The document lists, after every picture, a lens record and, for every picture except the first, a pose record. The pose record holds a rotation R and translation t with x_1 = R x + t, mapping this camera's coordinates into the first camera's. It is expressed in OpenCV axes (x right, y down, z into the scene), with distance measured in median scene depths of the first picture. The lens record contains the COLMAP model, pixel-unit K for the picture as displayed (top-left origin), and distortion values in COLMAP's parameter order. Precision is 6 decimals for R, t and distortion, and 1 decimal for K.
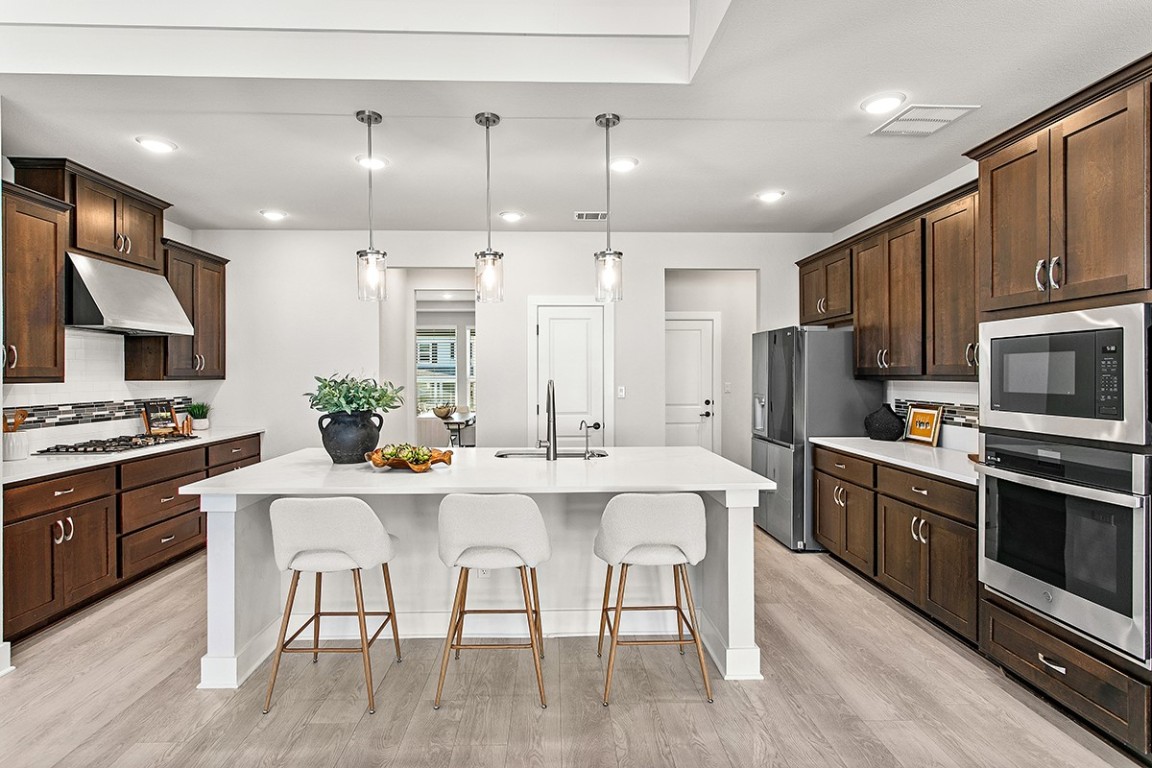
lens RADIAL K [[621.9, 0, 574.7], [0, 621.9, 380.6], [0, 0, 1]] dist [0.003245, 0.000376]
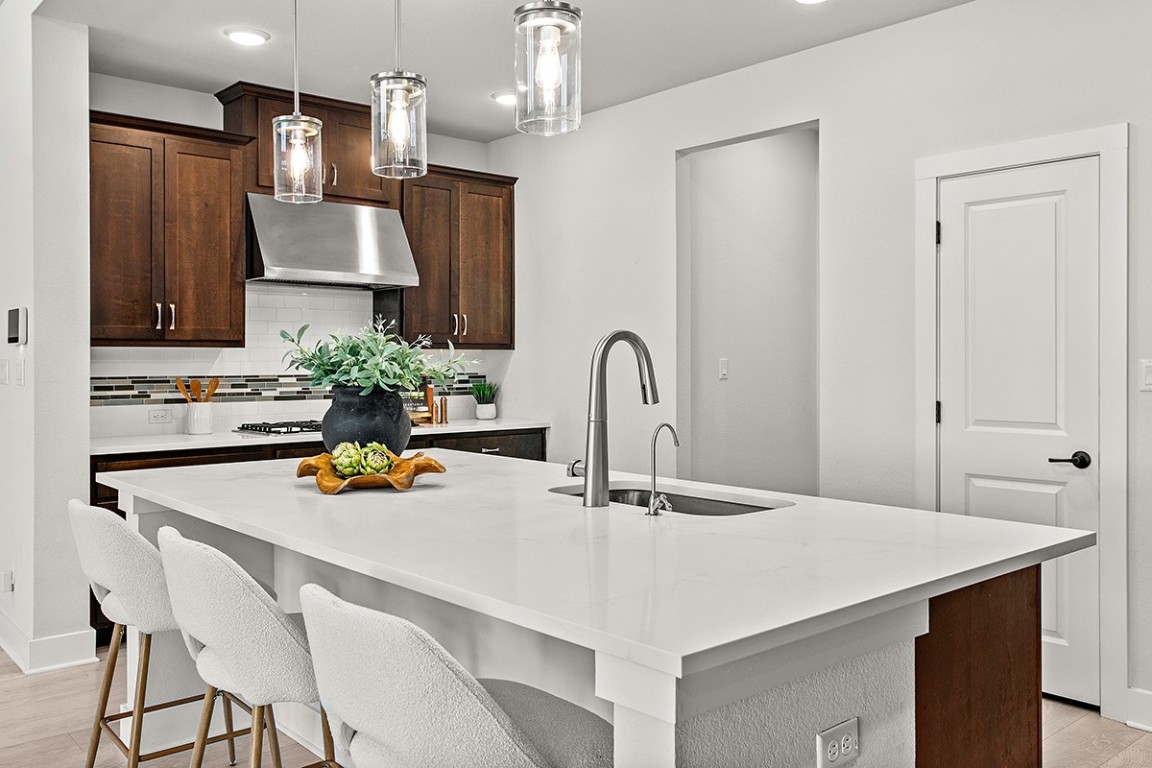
lens RADIAL K [[980.2, 0, 575.8], [0, 980.2, 378.7], [0, 0, 1]] dist [-0.002475, -0.011213]
pose [[0.618746, 0.013701, -0.785472, 0.464831], [-0.009199, 0.999906, 0.010194, 0.025534], [0.785537, 0.000918, 0.618813, 0.494115]]
